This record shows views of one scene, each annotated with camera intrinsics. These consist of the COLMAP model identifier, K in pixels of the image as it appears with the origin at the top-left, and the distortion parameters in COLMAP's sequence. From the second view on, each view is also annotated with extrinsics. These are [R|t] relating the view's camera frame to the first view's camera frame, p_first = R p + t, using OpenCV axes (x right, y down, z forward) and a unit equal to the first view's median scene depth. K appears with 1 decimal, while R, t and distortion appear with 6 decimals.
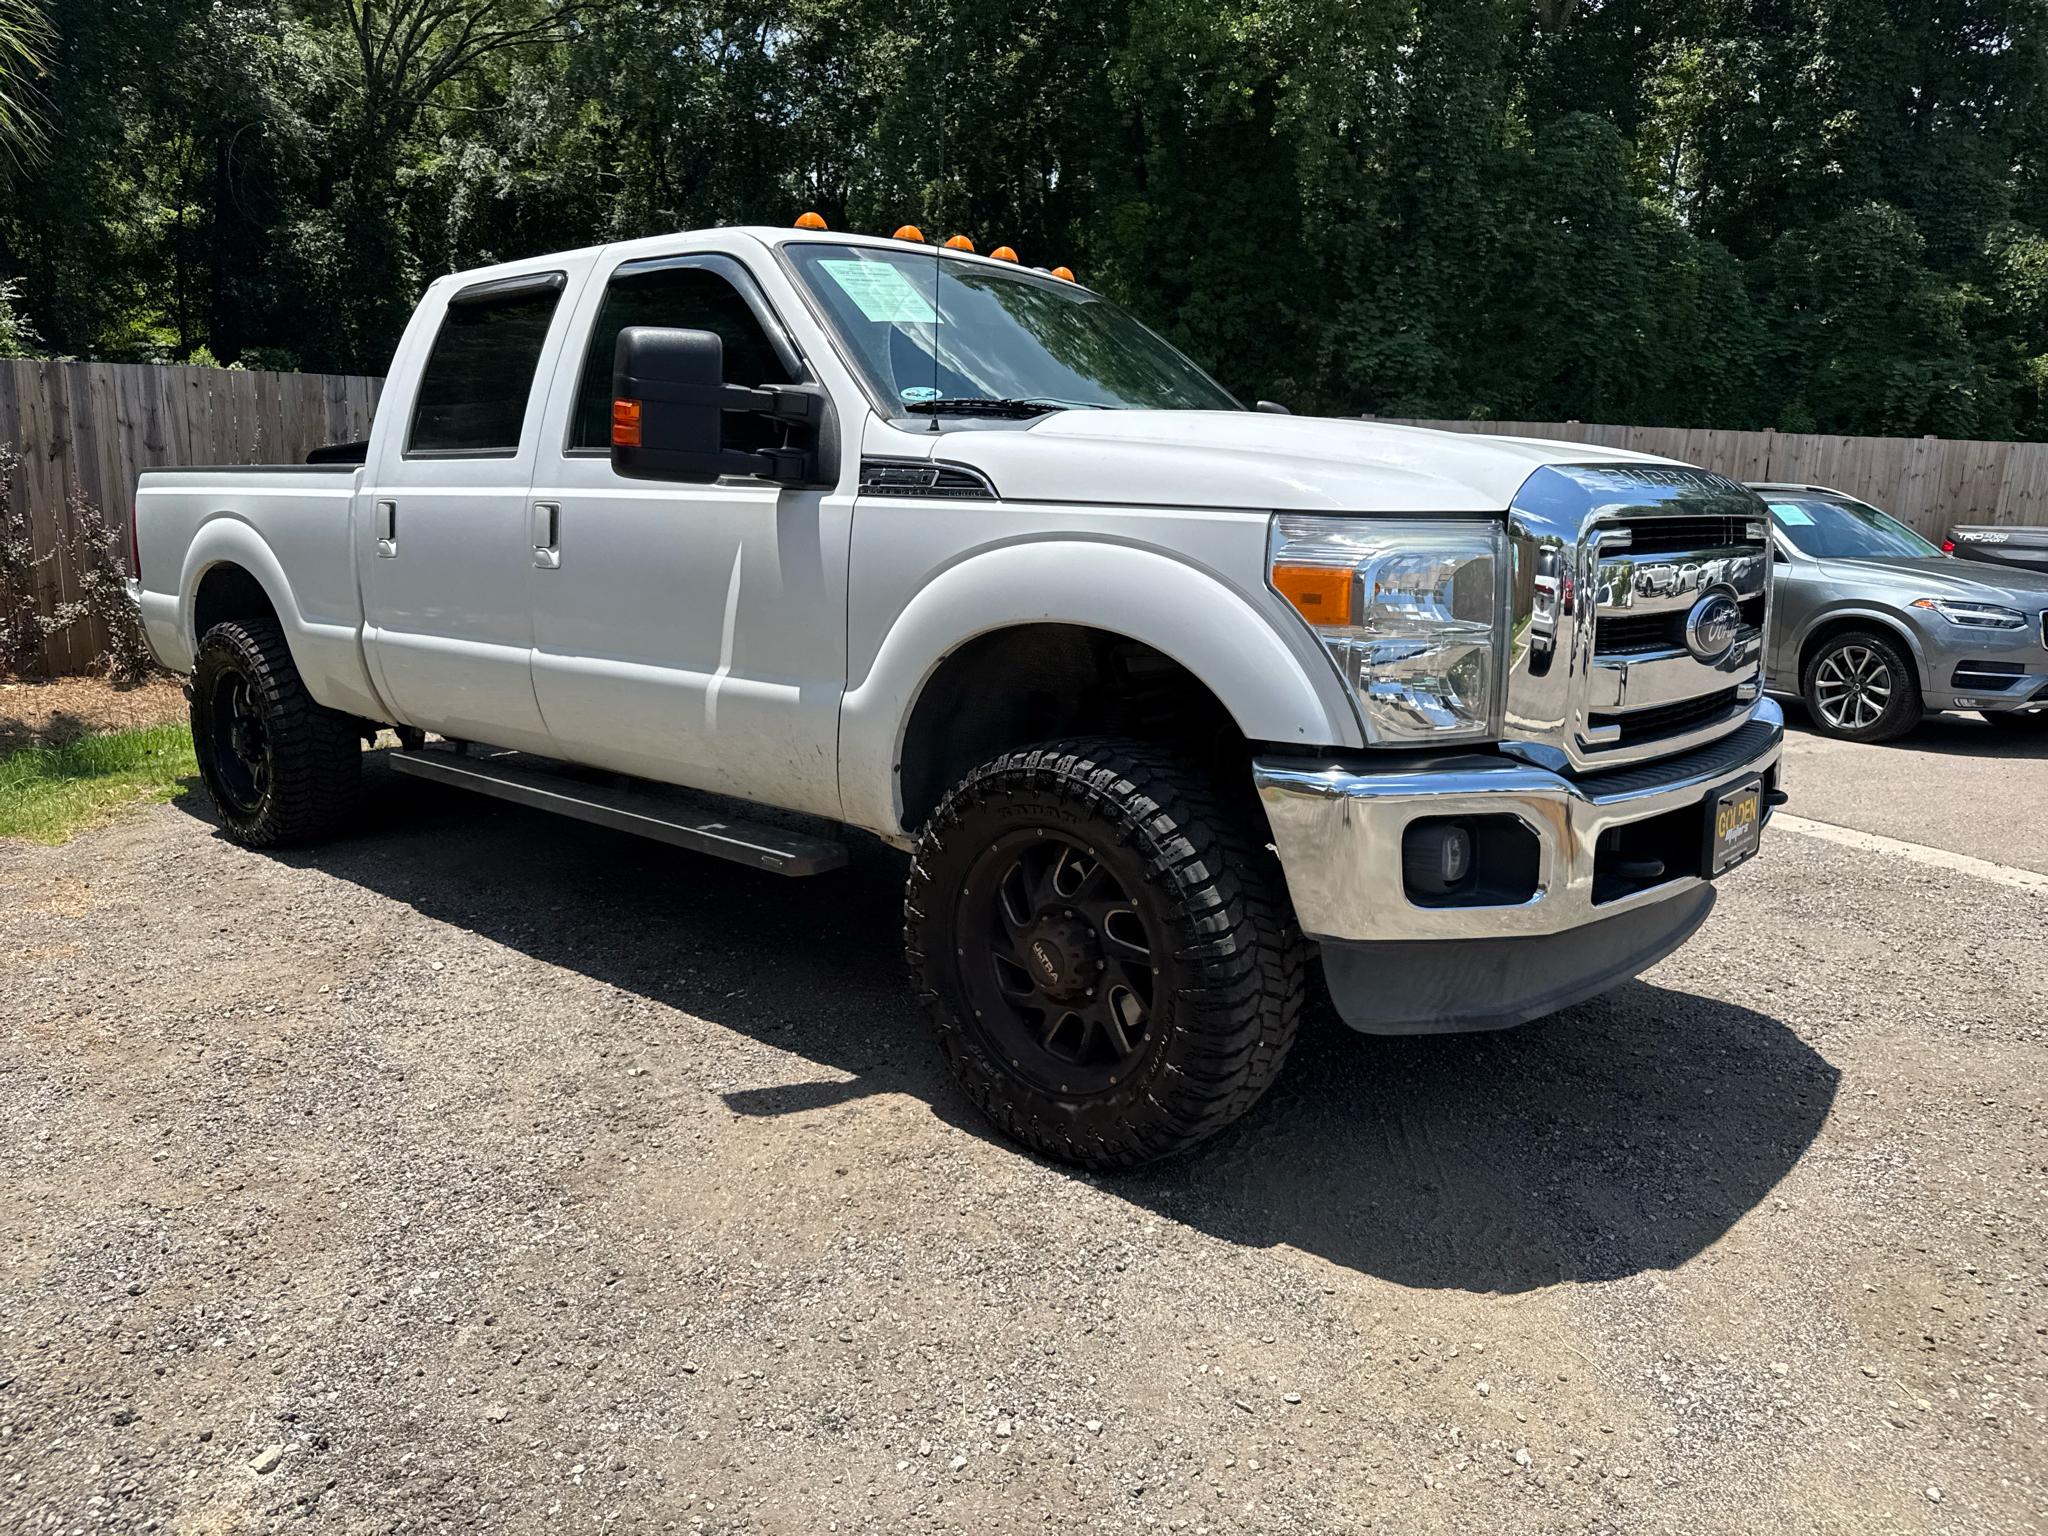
lens RADIAL K [[1512.5, 0, 1014.9], [0, 1512.5, 736.2], [0, 0, 1]] dist [0.070324, -0.098806]
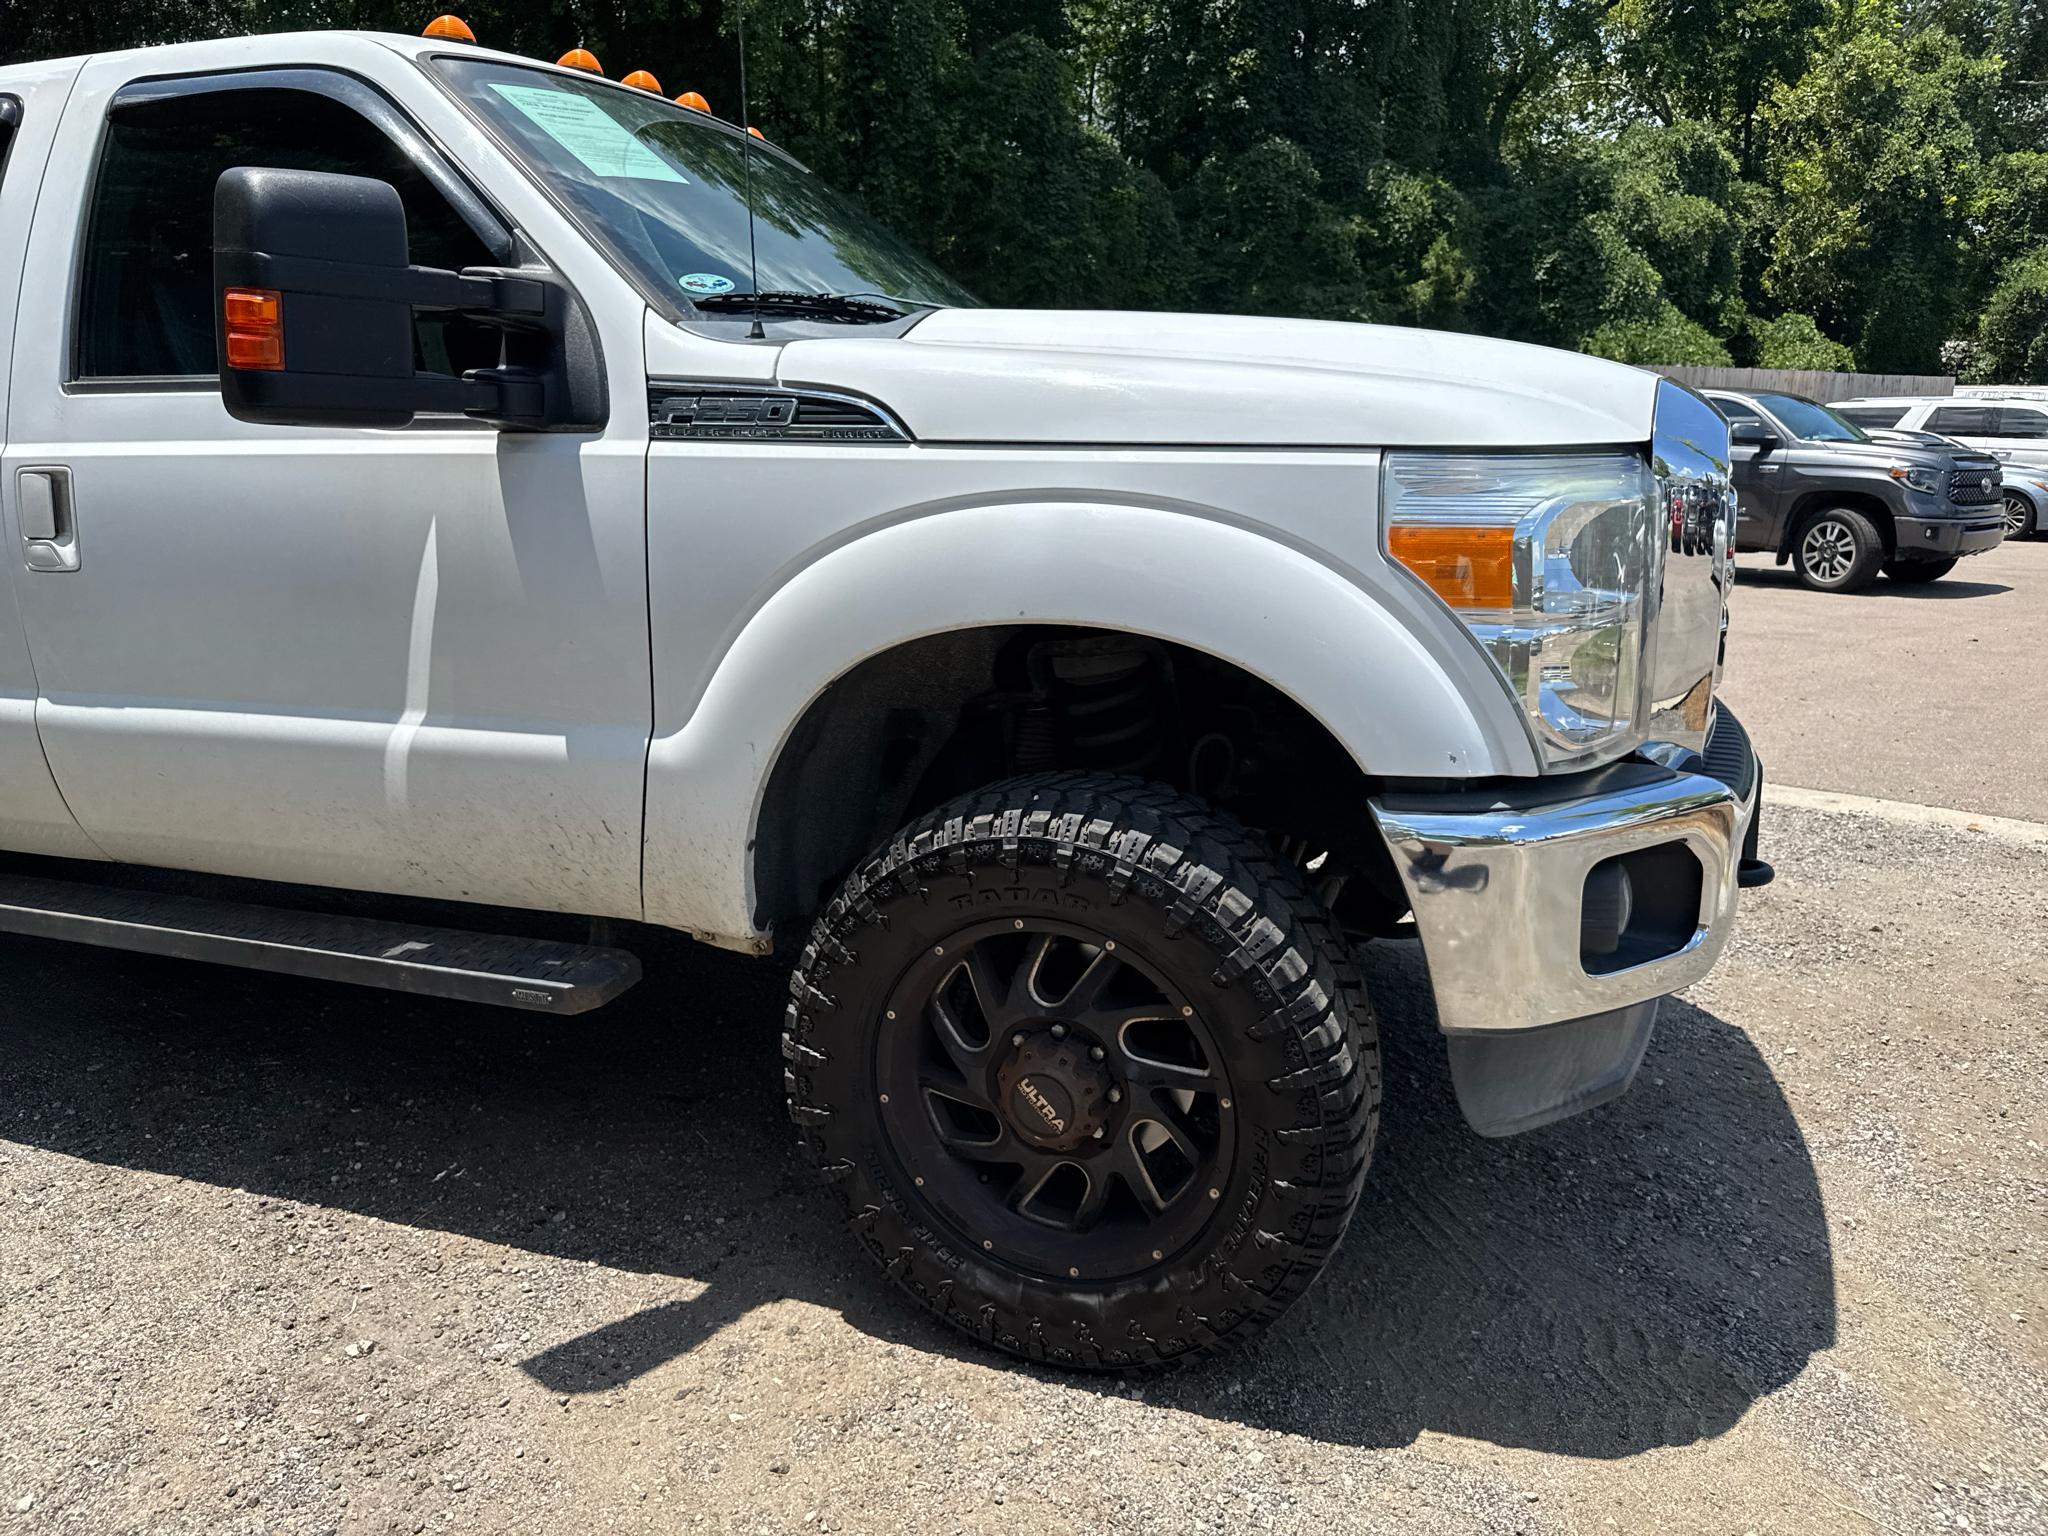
lens RADIAL K [[1498.7, 0, 1027.4], [0, 1498.7, 765.4], [0, 0, 1]] dist [0.044199, -0.092712]
pose [[0.929850, -0.105853, 0.352383, -0.188231], [0.082172, 0.993277, 0.081541, -0.056803], [-0.358645, -0.046865, 0.932297, 0.319520]]
